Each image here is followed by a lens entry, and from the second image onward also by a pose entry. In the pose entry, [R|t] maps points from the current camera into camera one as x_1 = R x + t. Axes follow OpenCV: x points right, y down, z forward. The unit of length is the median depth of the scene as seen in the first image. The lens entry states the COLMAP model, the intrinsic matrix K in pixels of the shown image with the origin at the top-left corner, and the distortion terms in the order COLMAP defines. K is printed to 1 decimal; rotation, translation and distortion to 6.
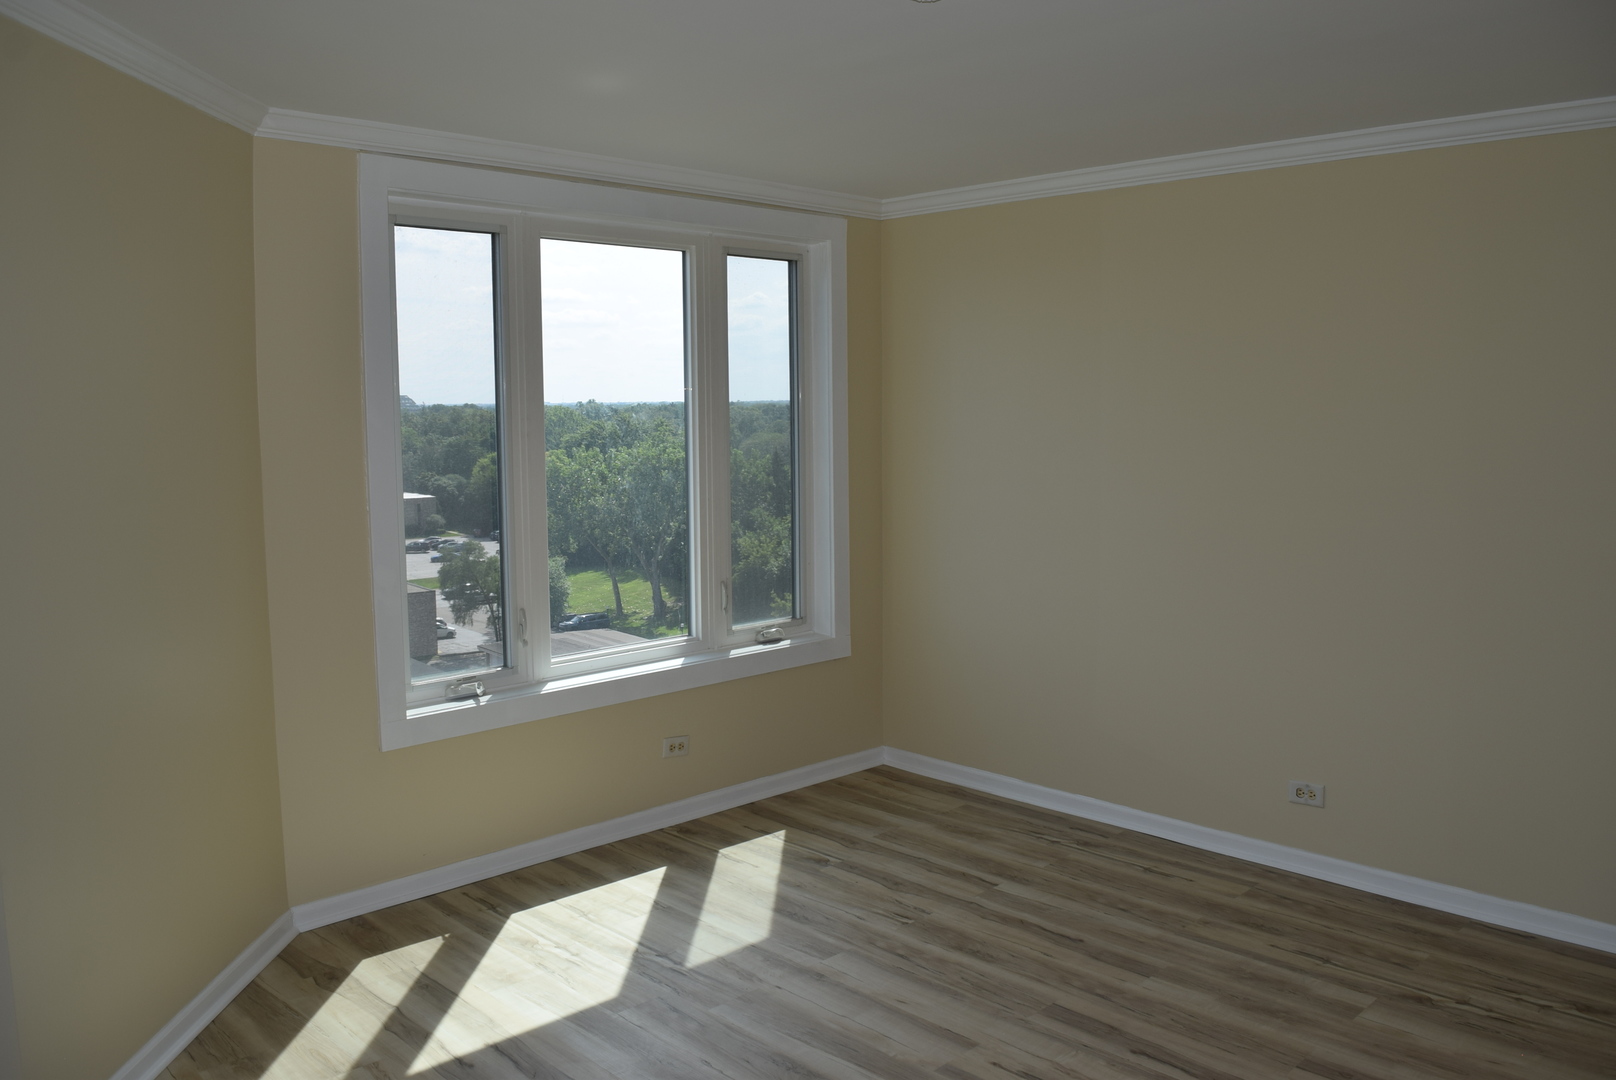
lens RADIAL K [[1271.9, 0, 808.0], [0, 1271.9, 540.0], [0, 0, 1]] dist [-0.097793, 0.027574]
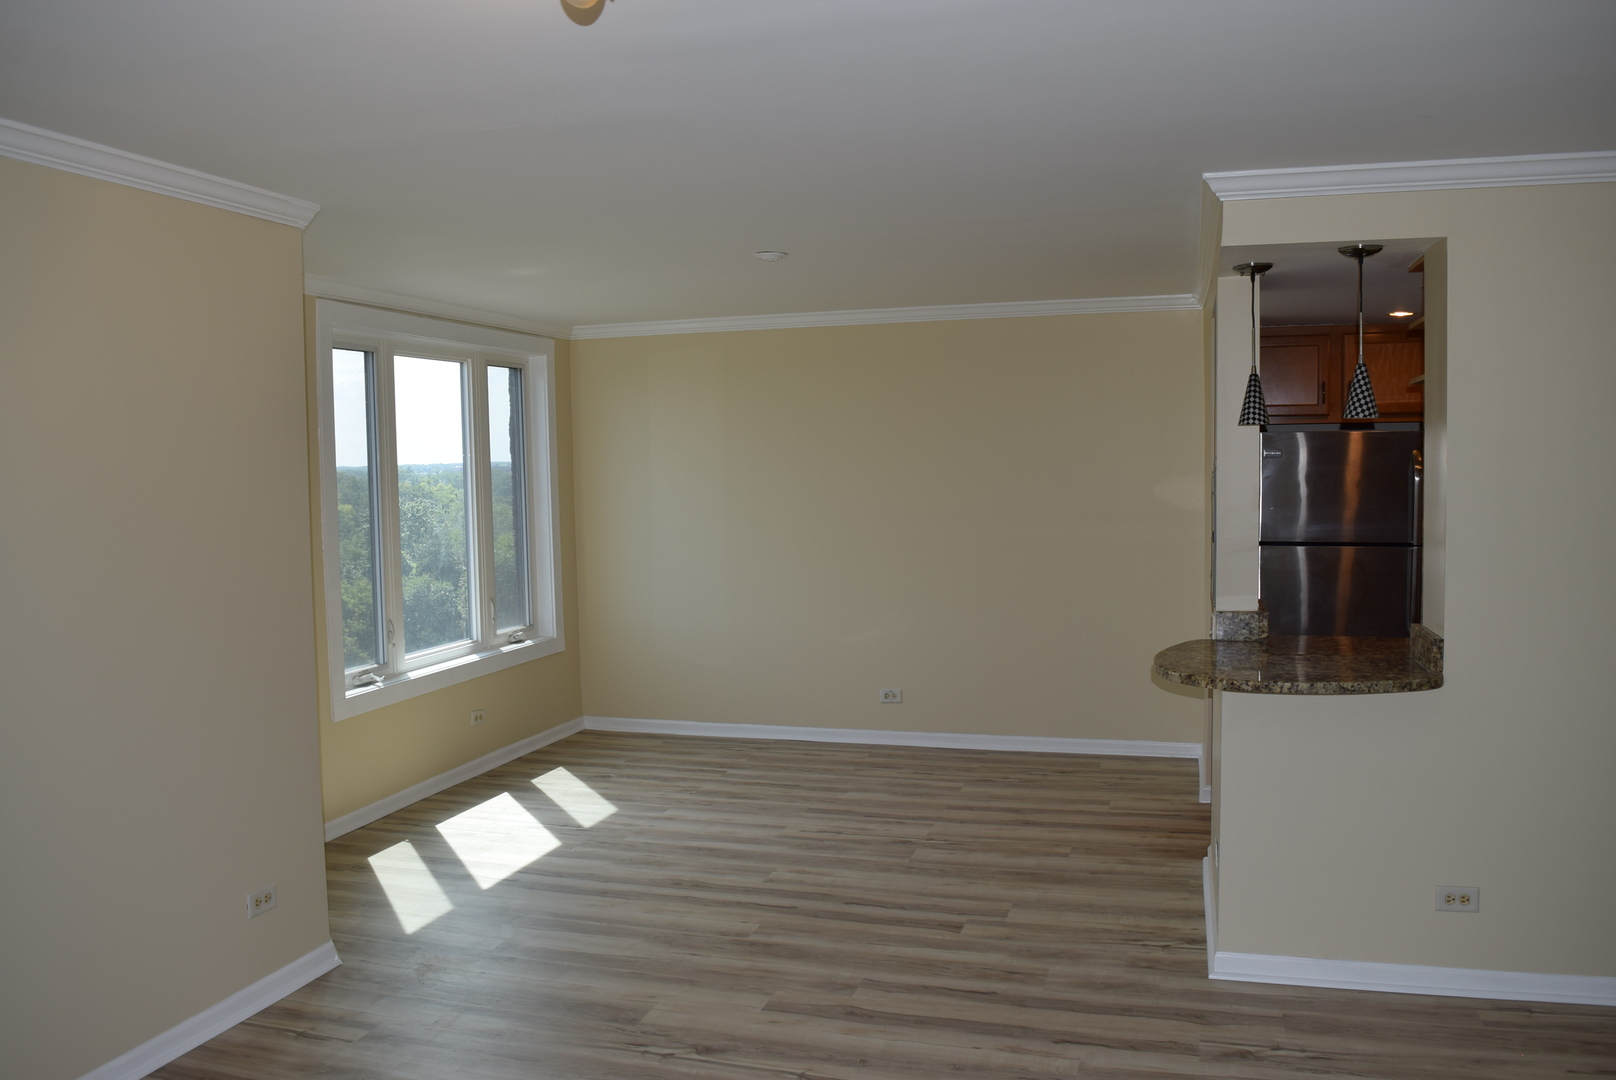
lens RADIAL K [[1271.9, 0, 808.0], [0, 1271.9, 540.0], [0, 0, 1]] dist [-0.097793, 0.027574]
pose [[0.878678, -0.042238, 0.475543, -0.509541], [0.067691, 0.997038, -0.036519, 0.051773], [-0.472592, 0.064278, 0.878934, -0.463926]]
